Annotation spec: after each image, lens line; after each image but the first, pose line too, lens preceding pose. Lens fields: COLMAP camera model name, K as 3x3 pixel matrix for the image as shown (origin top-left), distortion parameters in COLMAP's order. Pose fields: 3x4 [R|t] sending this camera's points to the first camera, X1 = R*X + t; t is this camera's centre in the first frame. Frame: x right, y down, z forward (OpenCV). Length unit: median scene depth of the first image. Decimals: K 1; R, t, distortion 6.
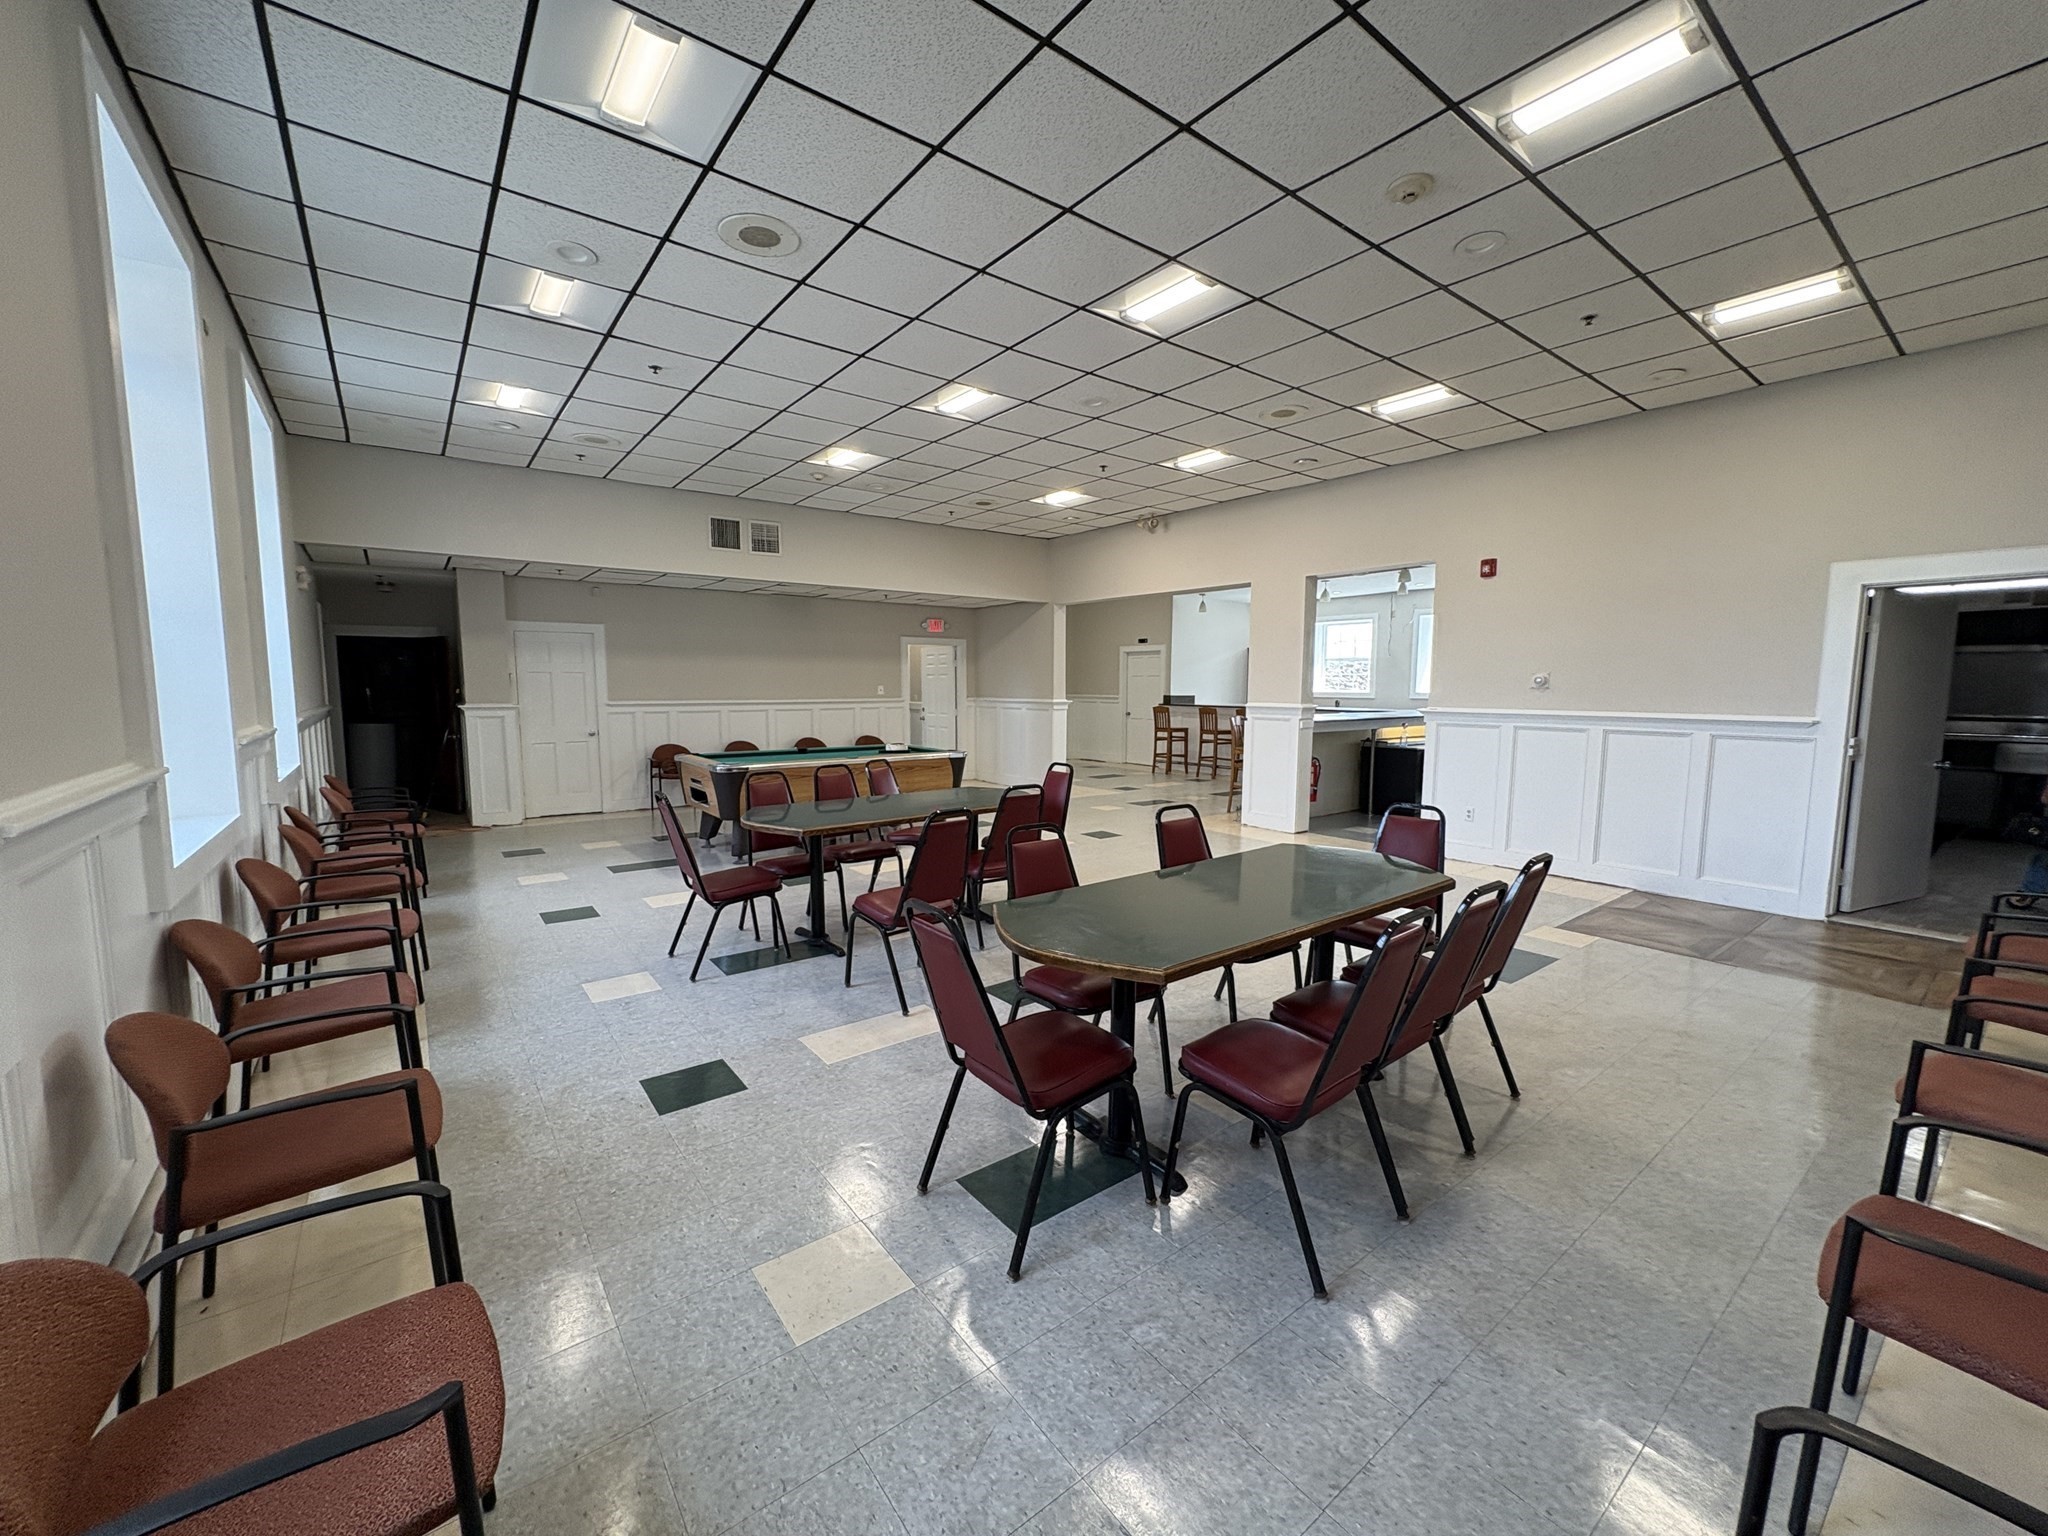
lens RADIAL K [[813.1, 0, 1029.5], [0, 813.1, 757.6], [0, 0, 1]] dist [-0.000222, 0.000506]
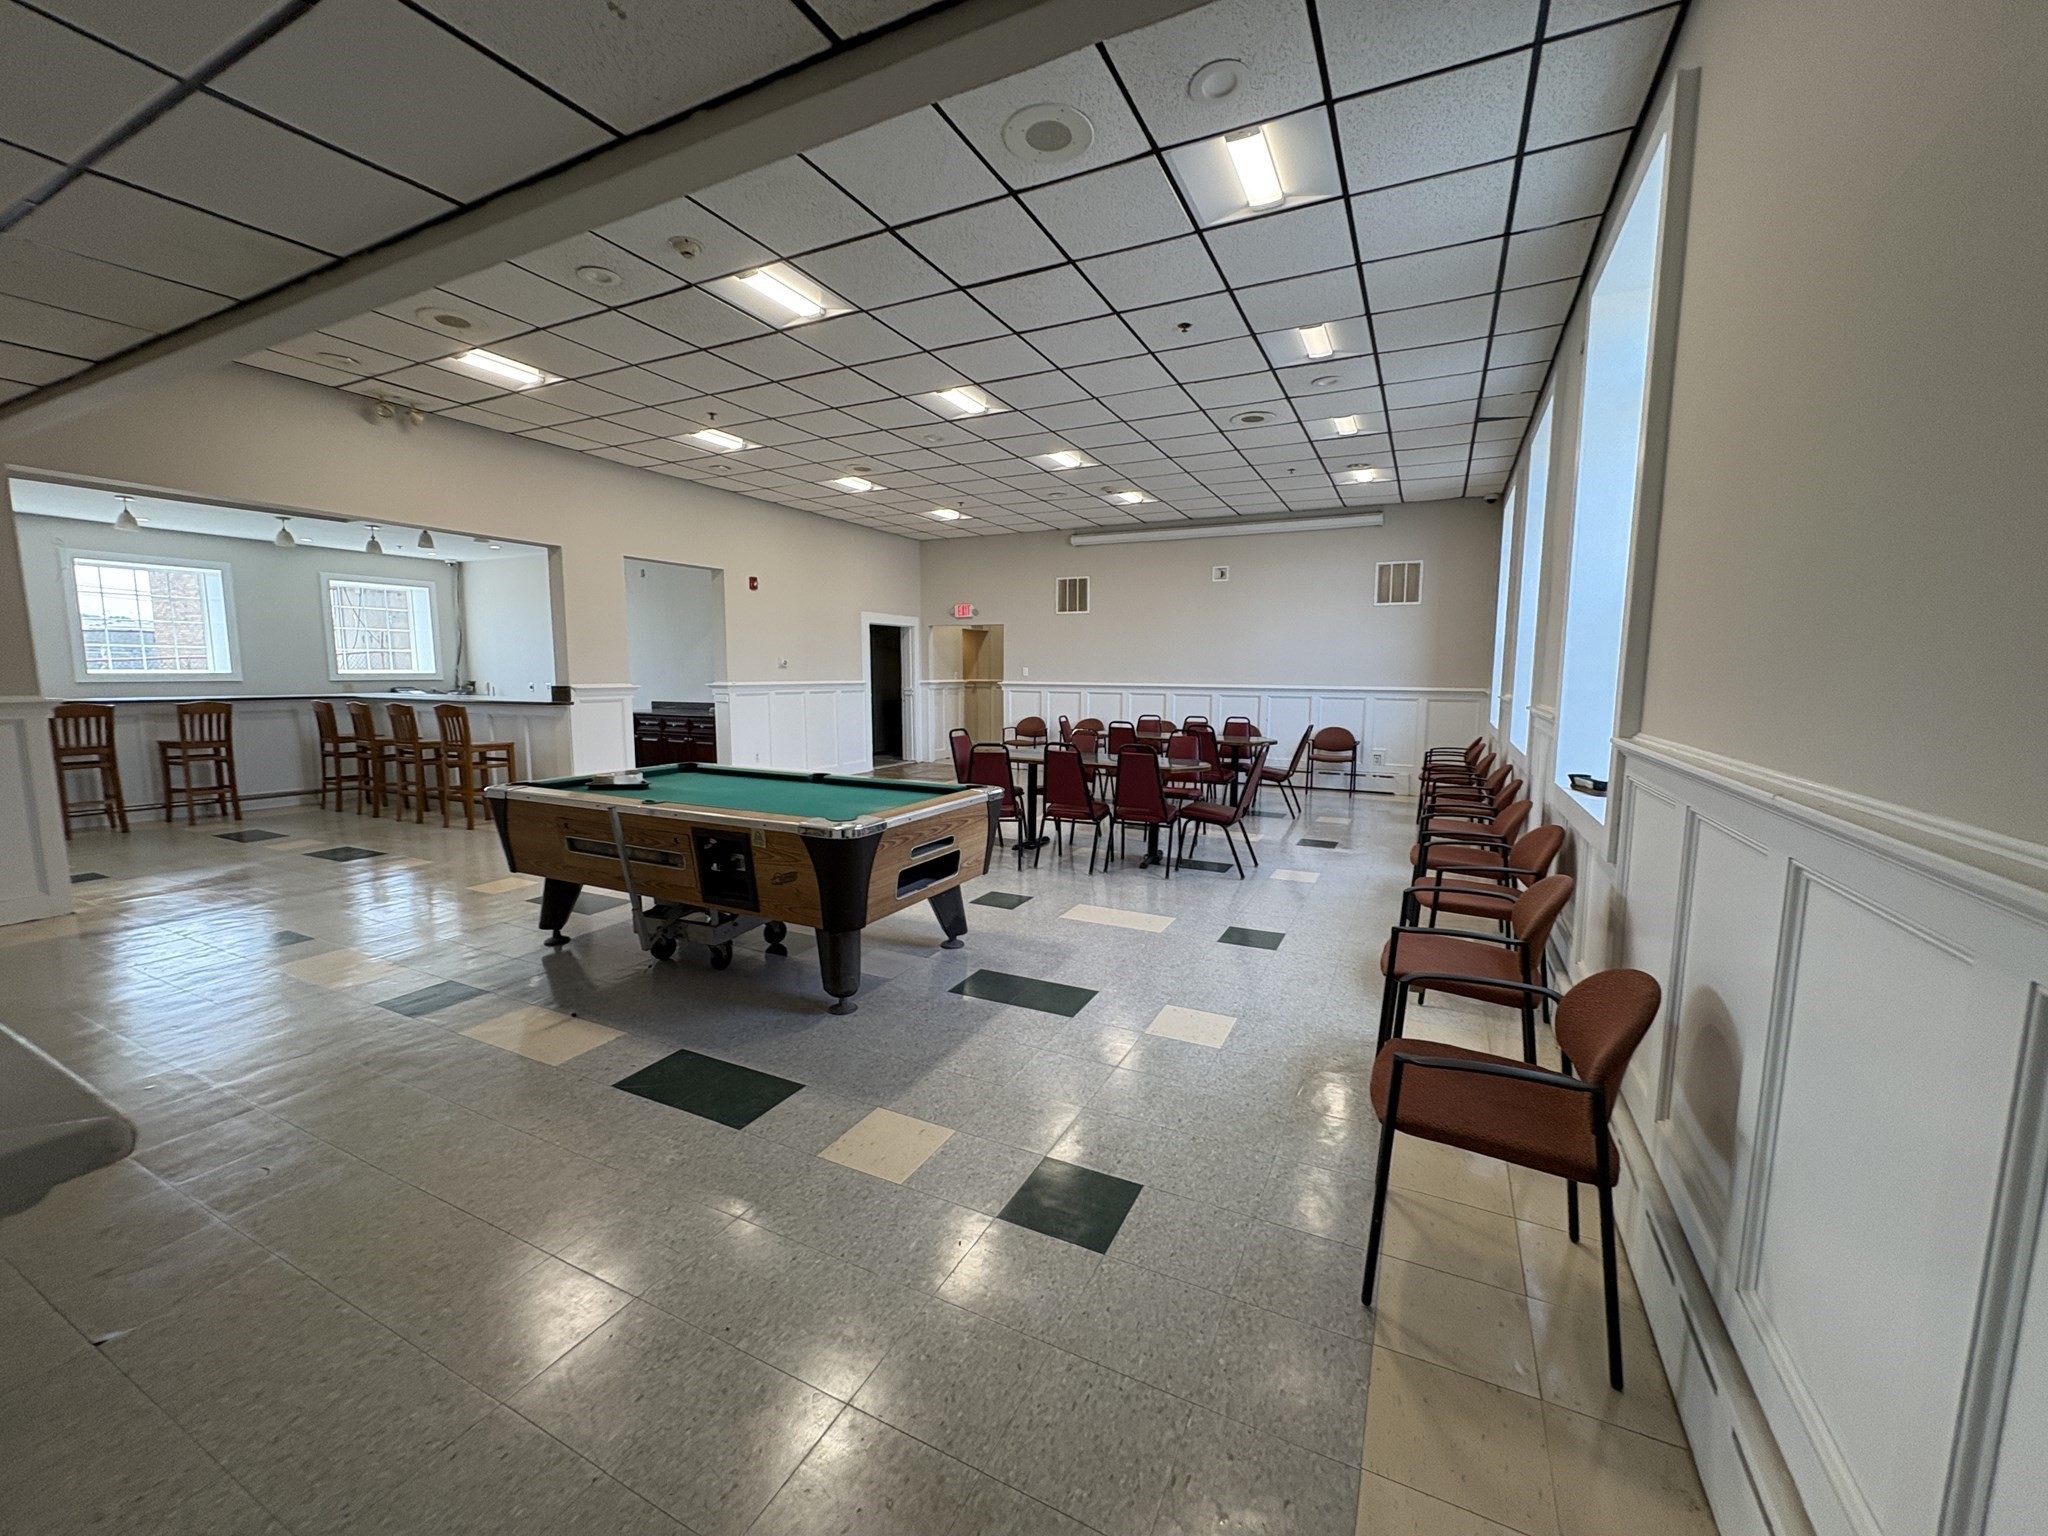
lens RADIAL K [[813.1, 0, 1021.9], [0, 813.1, 762.8], [0, 0, 1]] dist [-0.000222, 0.000506]
pose [[-0.435054, -0.107016, 0.894022, -1.044669], [0.079650, 0.984445, 0.156600, -0.120480], [-0.896874, 0.139338, -0.419763, 1.346702]]
